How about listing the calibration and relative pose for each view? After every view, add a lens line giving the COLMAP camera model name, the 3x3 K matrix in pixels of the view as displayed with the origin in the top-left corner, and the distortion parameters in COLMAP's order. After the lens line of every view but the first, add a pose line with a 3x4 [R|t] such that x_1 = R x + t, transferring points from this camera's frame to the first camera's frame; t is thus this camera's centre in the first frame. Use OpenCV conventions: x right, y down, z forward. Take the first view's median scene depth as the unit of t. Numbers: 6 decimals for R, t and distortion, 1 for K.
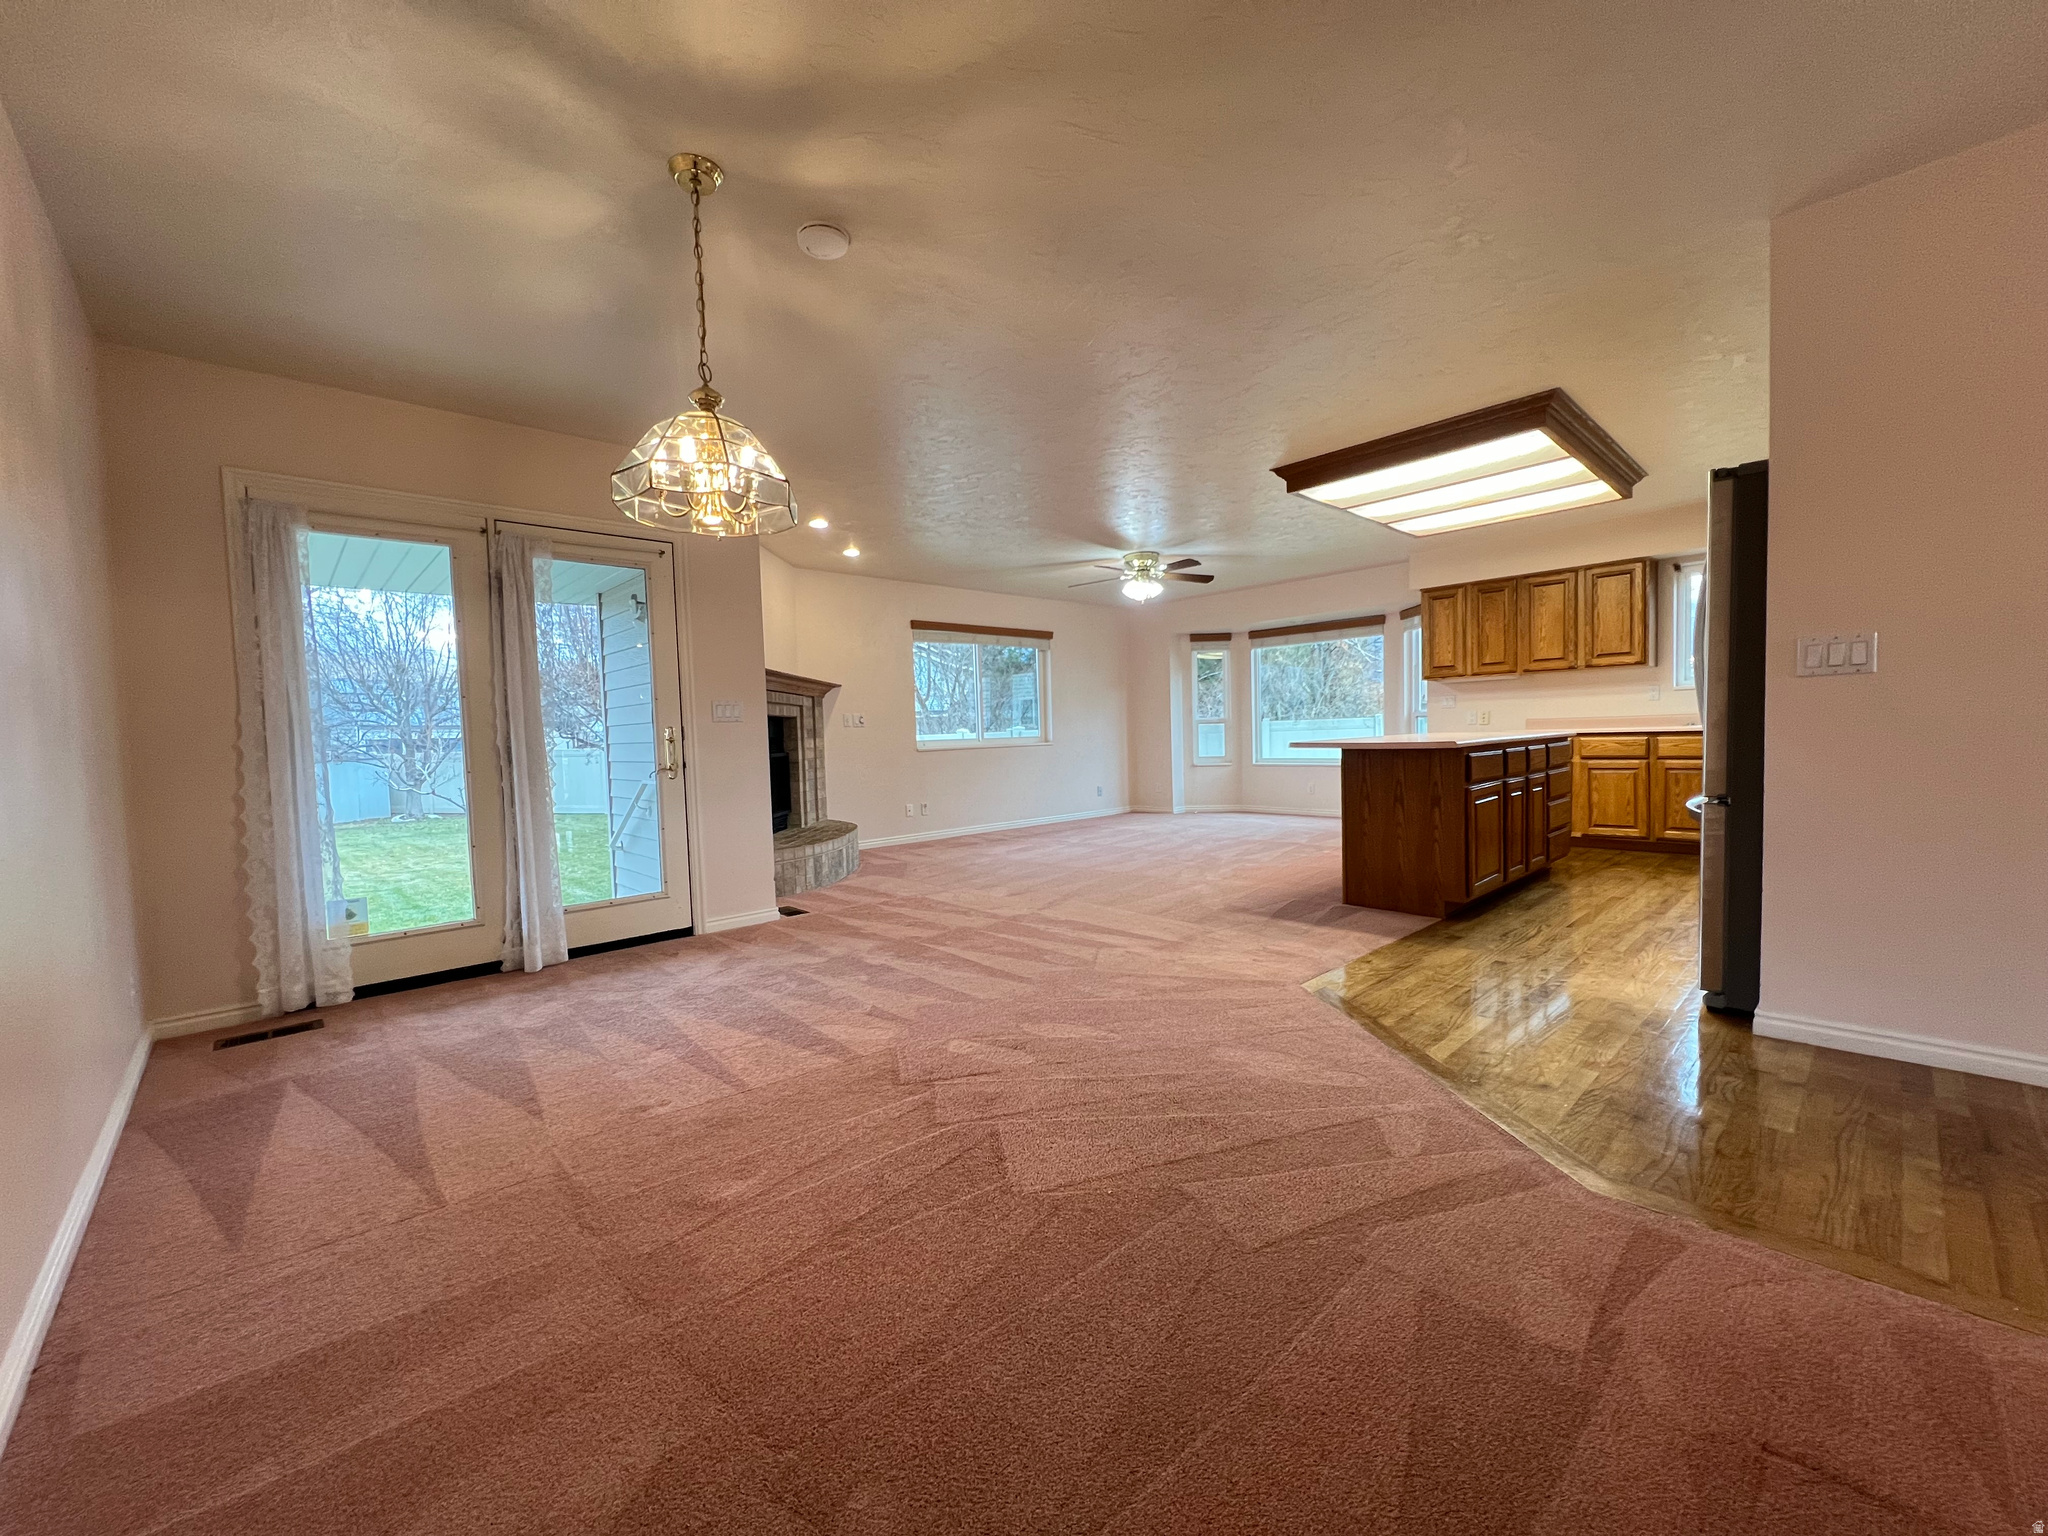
lens RADIAL K [[821.9, 0, 1028.7], [0, 821.9, 773.9], [0, 0, 1]] dist [-0.000727, -0.000205]
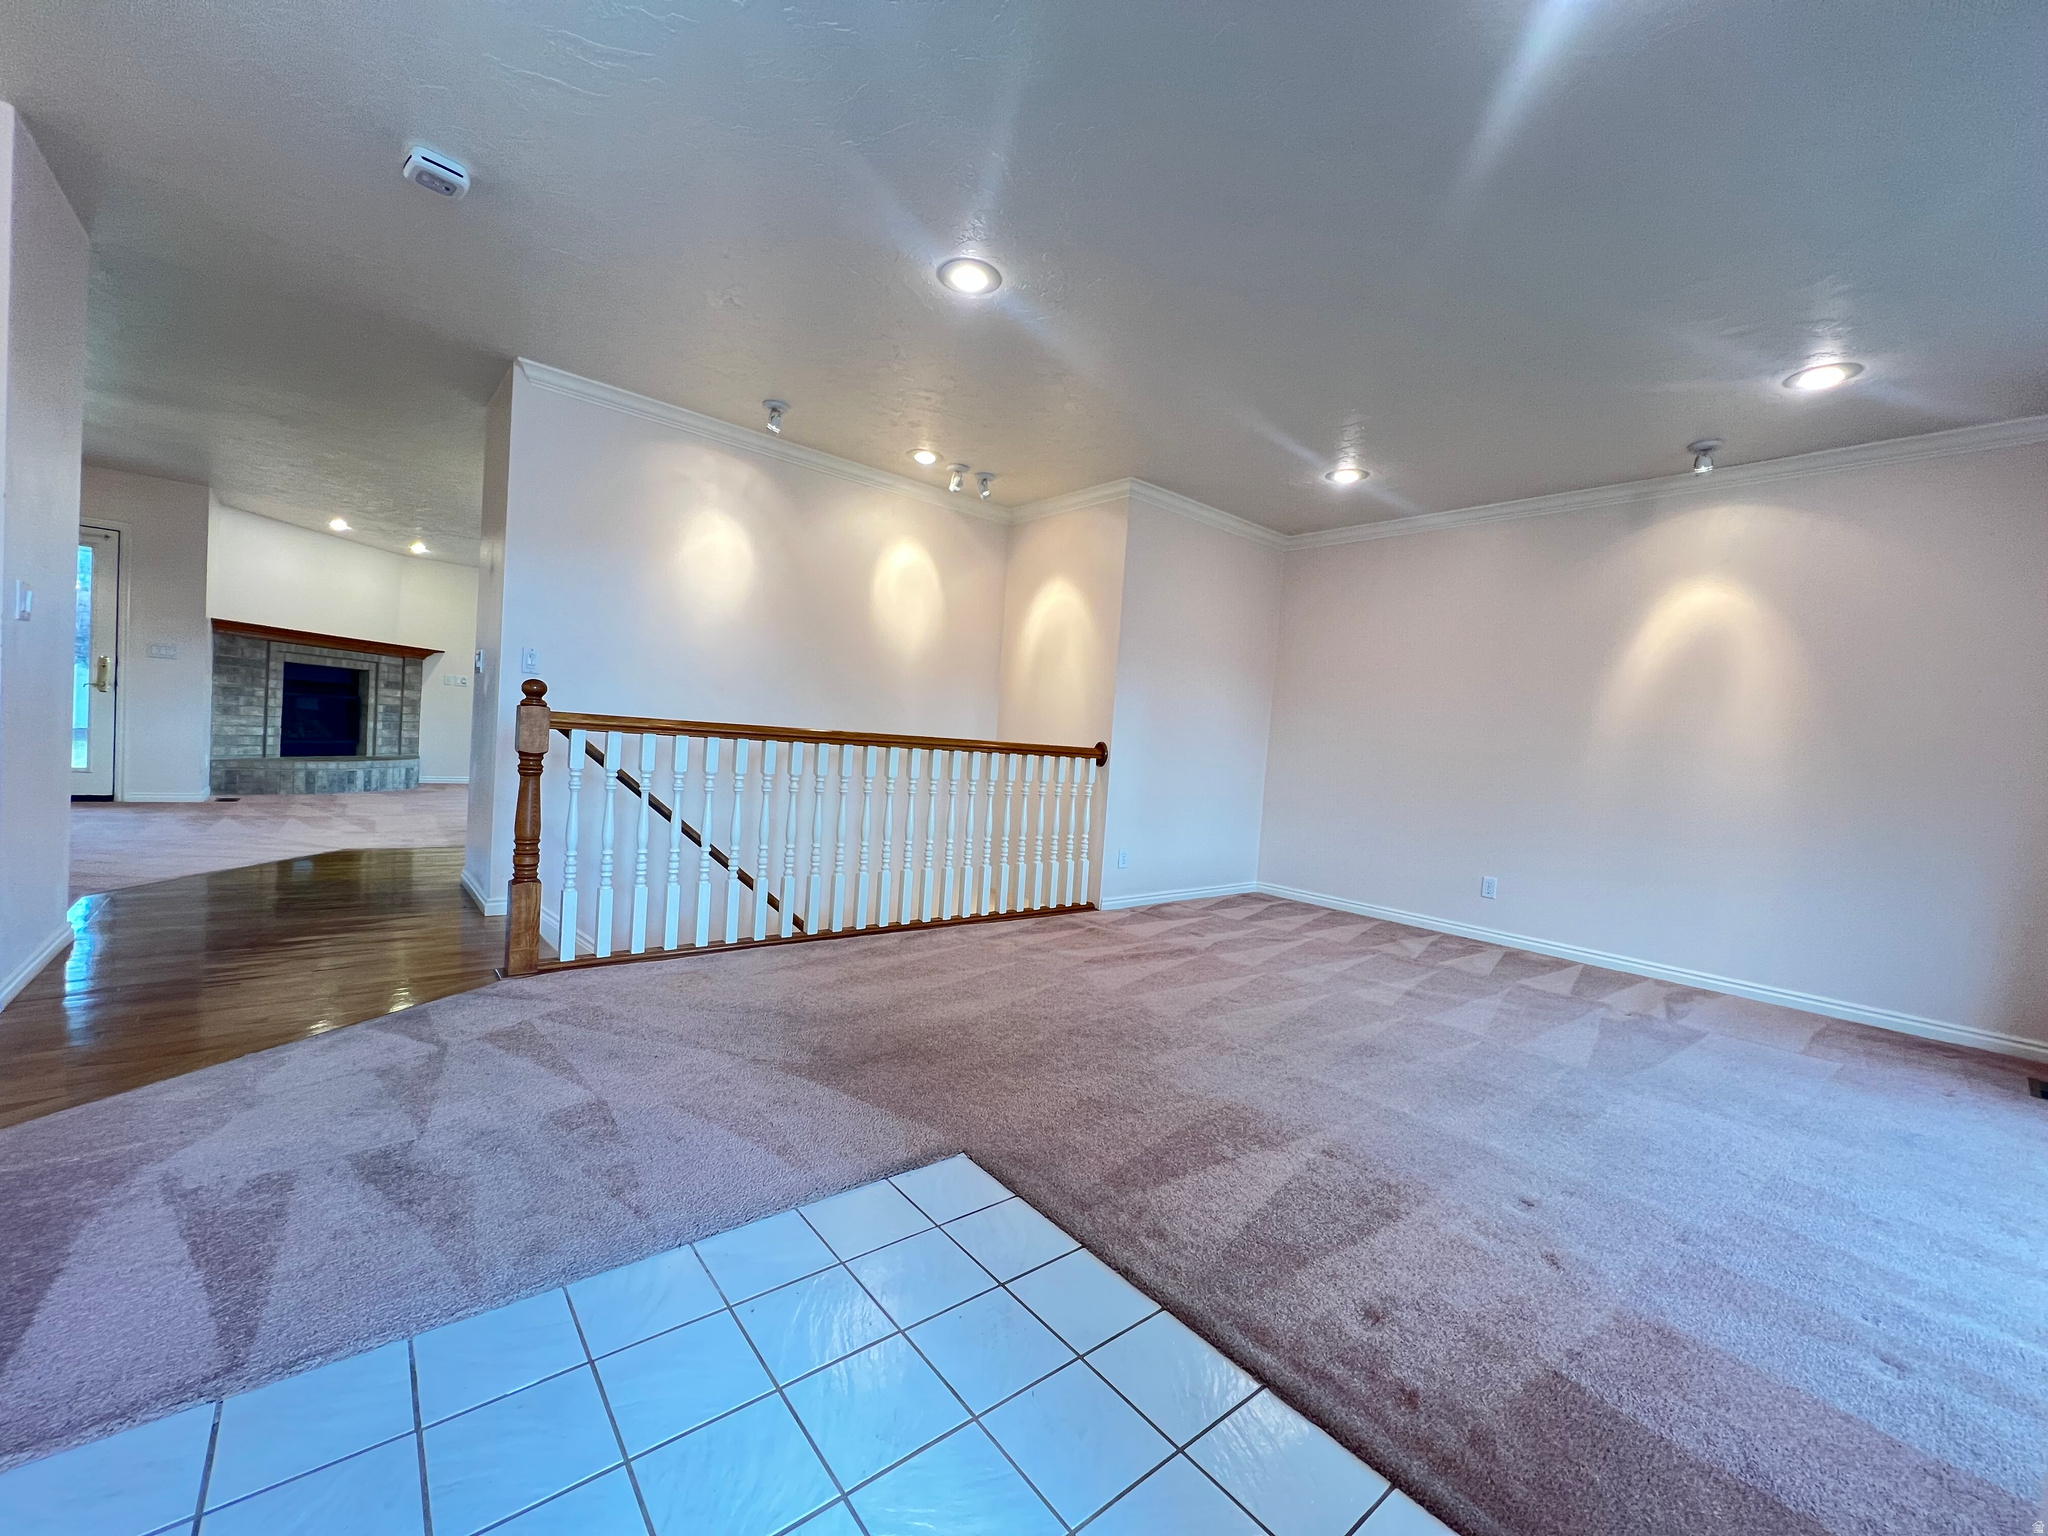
lens RADIAL K [[821.9, 0, 1028.7], [0, 821.9, 773.9], [0, 0, 1]] dist [-0.000727, -0.000205]
pose [[0.992232, 0.109132, -0.059717, 0.823703], [-0.109718, 0.993941, -0.006598, -0.012040], [0.058635, 0.013099, 0.998194, -0.226968]]
